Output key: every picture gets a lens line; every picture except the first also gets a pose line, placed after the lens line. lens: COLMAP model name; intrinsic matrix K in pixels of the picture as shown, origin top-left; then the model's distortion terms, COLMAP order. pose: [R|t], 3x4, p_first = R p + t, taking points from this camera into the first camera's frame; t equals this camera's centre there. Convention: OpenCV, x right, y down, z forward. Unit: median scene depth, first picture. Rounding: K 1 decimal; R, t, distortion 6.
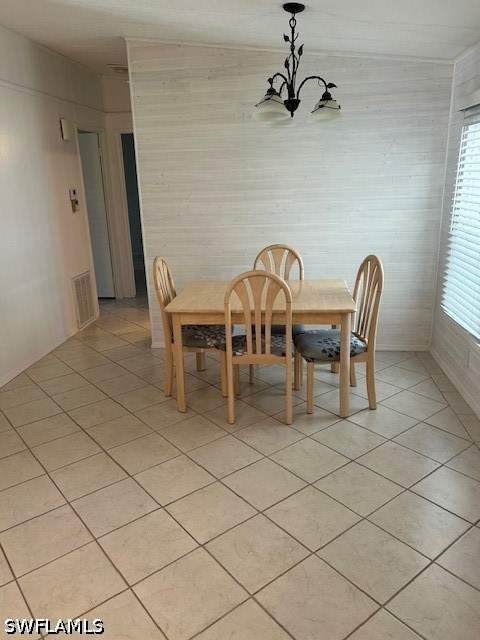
lens RADIAL K [[482.1, 0, 240.6], [0, 482.1, 325.3], [0, 0, 1]] dist [0.047766, -0.043150]
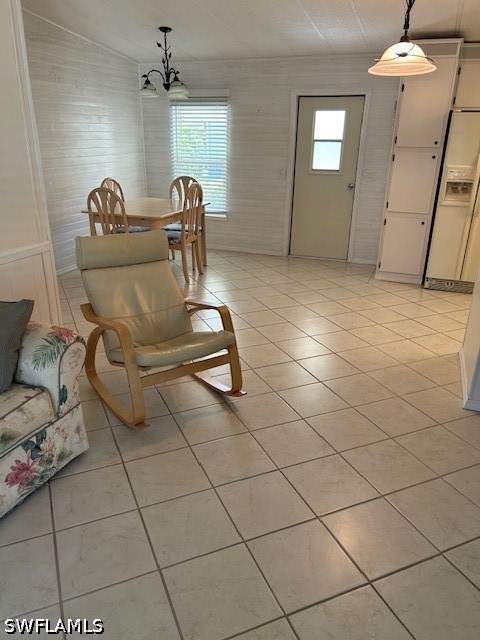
lens RADIAL K [[482.1, 0, 237.7], [0, 482.1, 322.0], [0, 0, 1]] dist [0.047766, -0.043150]
pose [[0.265015, -0.317428, 0.910498, -1.249543], [0.267377, 0.931424, 0.246899, -0.023865], [-0.926432, 0.178014, 0.331715, 0.256805]]
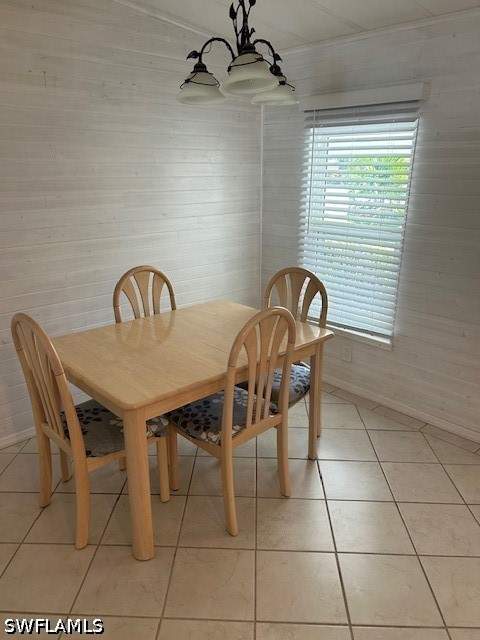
lens RADIAL K [[482.1, 0, 237.4], [0, 482.1, 325.8], [0, 0, 1]] dist [0.047766, -0.043150]
pose [[0.665091, -0.200627, 0.719307, -0.365424], [0.197692, 0.976172, 0.089479, -0.116438], [-0.720119, 0.082690, 0.688906, 0.403665]]
